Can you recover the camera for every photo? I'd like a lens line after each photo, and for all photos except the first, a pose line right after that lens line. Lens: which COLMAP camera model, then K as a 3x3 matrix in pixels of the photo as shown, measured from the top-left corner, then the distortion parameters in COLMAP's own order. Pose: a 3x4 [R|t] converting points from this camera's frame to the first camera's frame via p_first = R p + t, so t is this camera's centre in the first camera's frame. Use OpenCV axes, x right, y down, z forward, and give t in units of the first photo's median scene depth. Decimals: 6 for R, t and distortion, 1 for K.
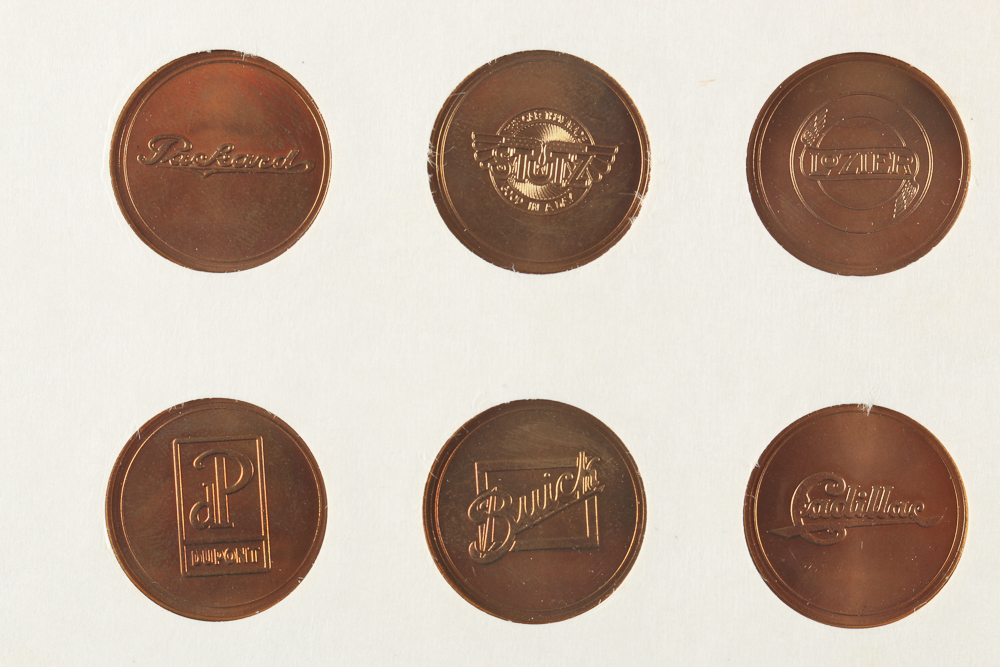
lens RADIAL K [[2194.8, 0, 501.2], [0, 2194.8, 332.4], [0, 0, 1]] dist [-0.028982, 0.000000]
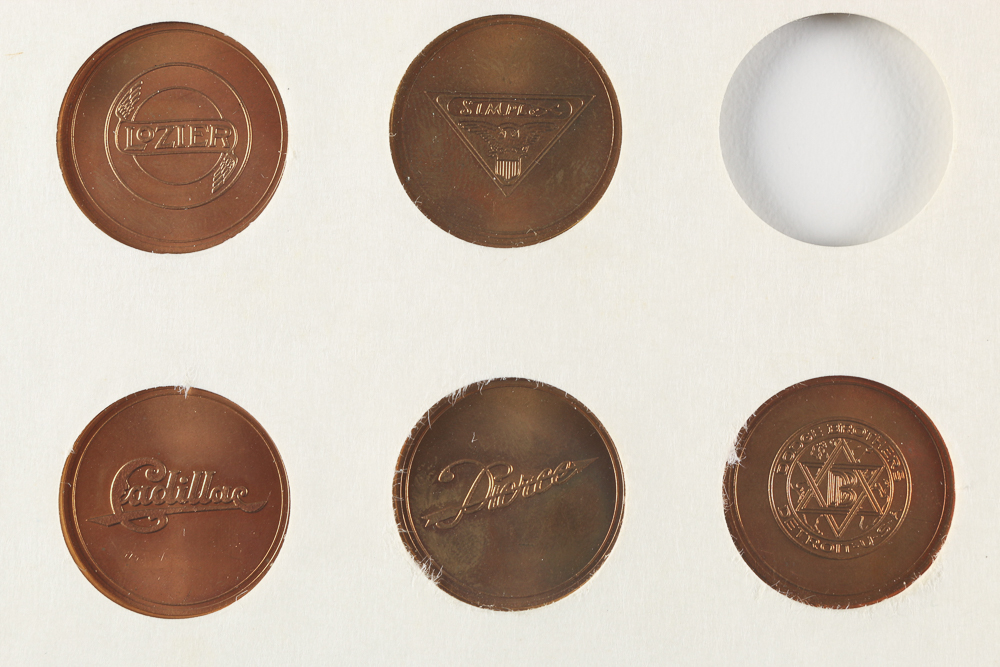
lens RADIAL K [[2291.5, 0, 546.6], [0, 2291.5, 310.3], [0, 0, 1]] dist [-0.025452, 0.000000]
pose [[0.999507, -0.017057, 0.026356, 0.299090], [0.017043, 0.999854, 0.000733, 0.001333], [-0.026365, -0.000283, 0.999652, -0.011528]]
